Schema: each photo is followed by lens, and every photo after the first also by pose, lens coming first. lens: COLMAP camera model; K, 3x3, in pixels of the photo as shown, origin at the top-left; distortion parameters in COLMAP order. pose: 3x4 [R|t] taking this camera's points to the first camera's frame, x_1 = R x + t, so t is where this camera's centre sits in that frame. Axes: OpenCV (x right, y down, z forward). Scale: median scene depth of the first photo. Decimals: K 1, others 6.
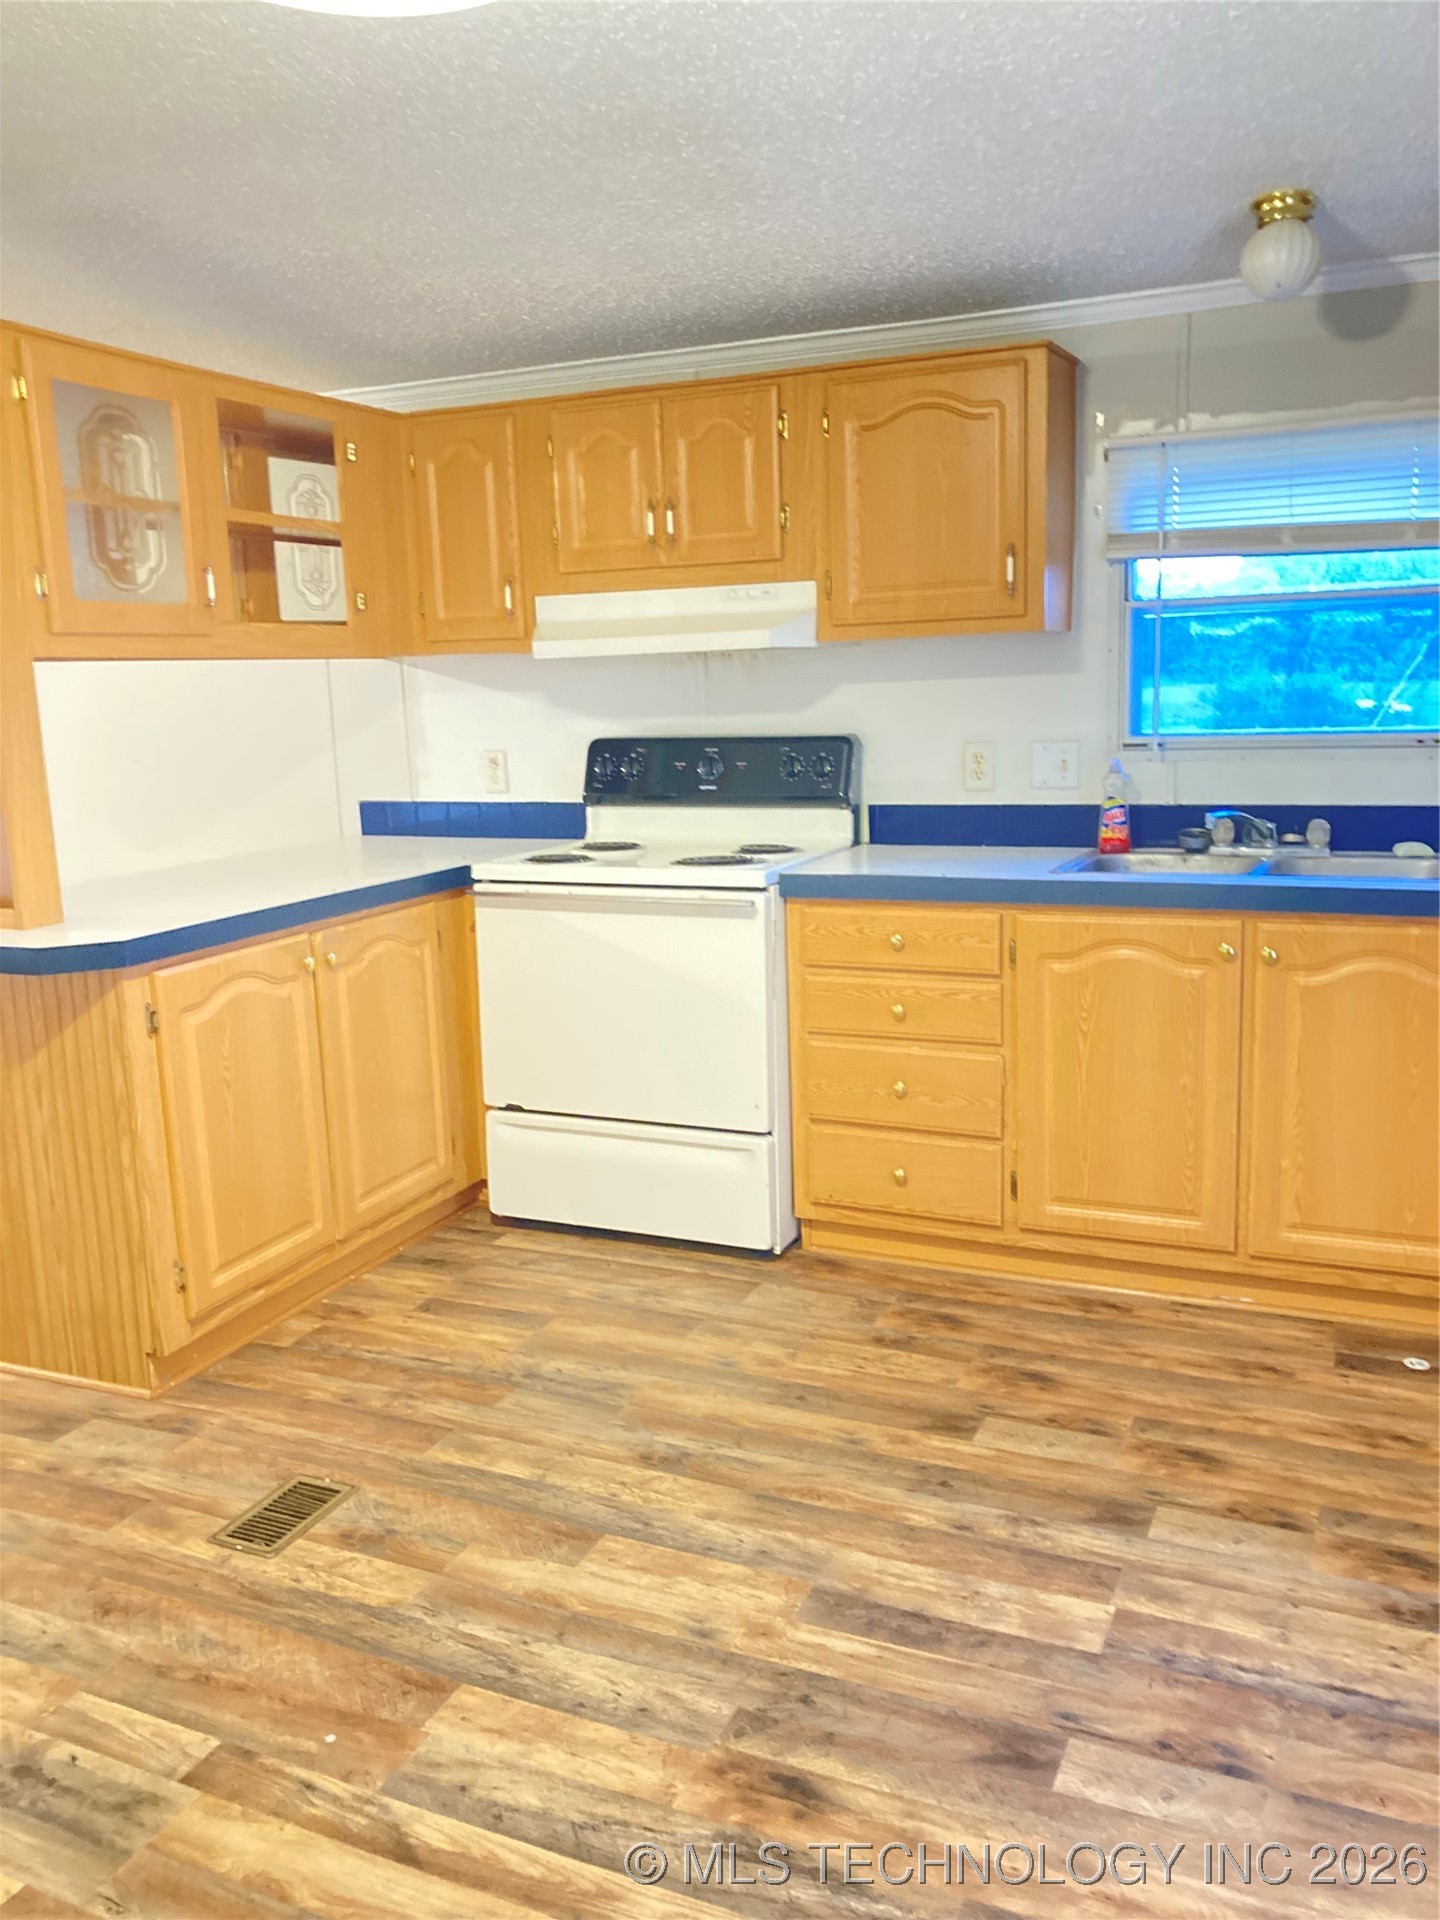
lens RADIAL K [[1533.4, 0, 720.0], [0, 1533.4, 960.0], [0, 0, 1]] dist [0.000807, 0.012545]
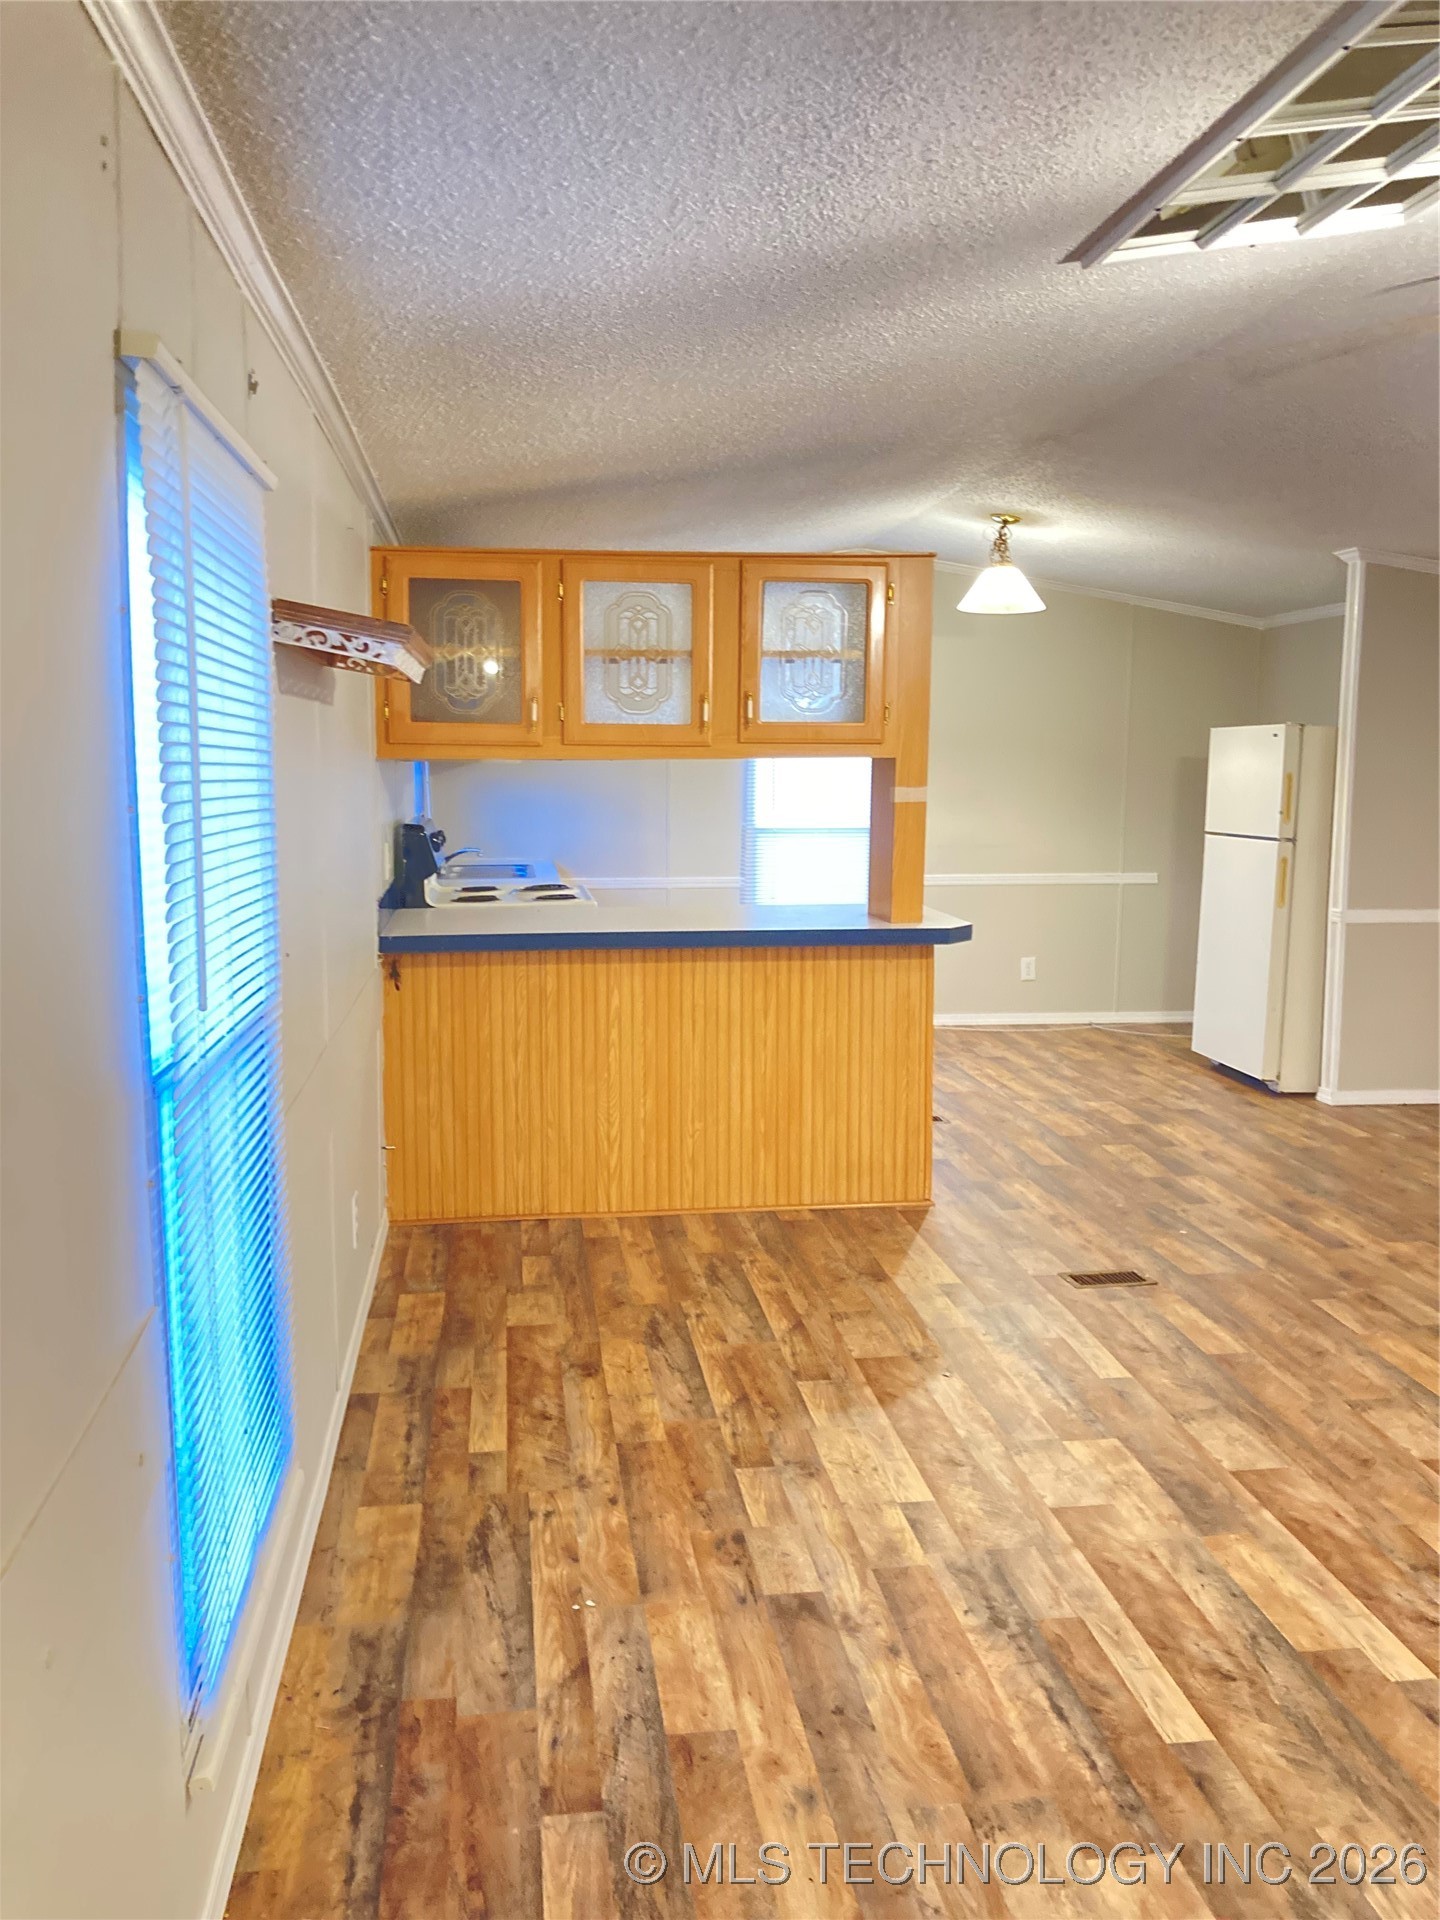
lens RADIAL K [[1533.4, 0, 720.0], [0, 1533.4, 960.0], [0, 0, 1]] dist [0.000807, 0.012545]
pose [[-0.529322, -0.064000, 0.846004, -0.999579], [0.190278, 0.962795, 0.191887, -0.173598], [-0.826809, 0.262546, -0.497451, 1.040119]]
